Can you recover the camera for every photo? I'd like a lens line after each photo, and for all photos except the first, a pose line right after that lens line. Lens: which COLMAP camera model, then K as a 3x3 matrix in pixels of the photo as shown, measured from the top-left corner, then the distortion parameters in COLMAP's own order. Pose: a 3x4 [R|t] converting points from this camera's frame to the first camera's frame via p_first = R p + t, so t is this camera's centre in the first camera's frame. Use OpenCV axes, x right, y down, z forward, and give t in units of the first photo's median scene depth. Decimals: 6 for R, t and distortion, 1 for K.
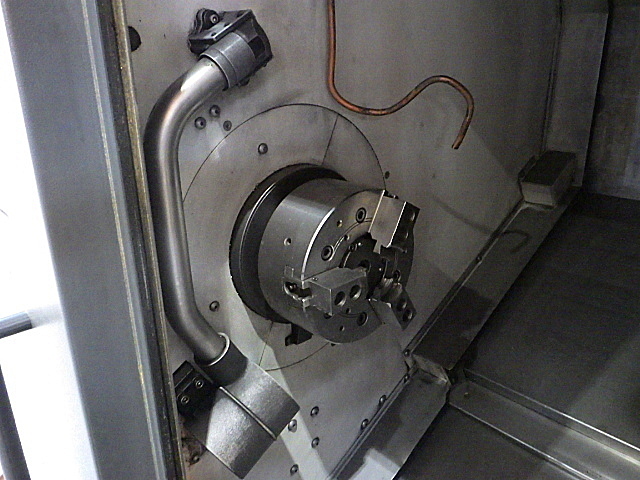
lens RADIAL K [[527.4, 0, 319.3], [0, 527.4, 242.0], [0, 0, 1]] dist [-0.010060, 0.004256]
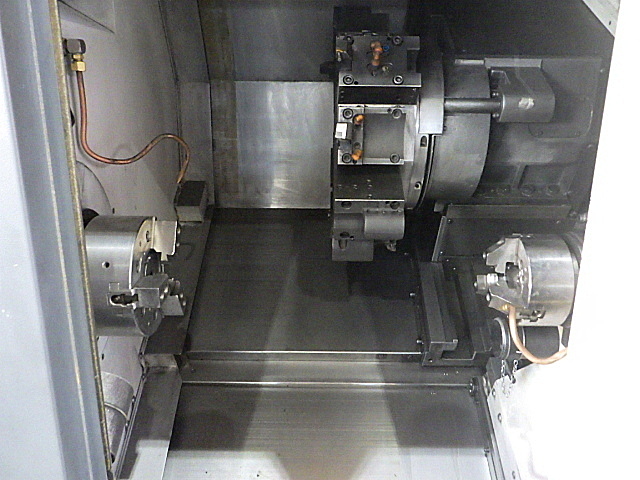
lens RADIAL K [[527.4, 0, 321.1], [0, 527.4, 239.9], [0, 0, 1]] dist [-0.010060, 0.004256]
pose [[0.668174, -0.176614, 0.722738, -0.536383], [0.228363, 0.973210, 0.026699, 0.021344], [-0.708091, 0.147207, 0.690606, -0.227477]]
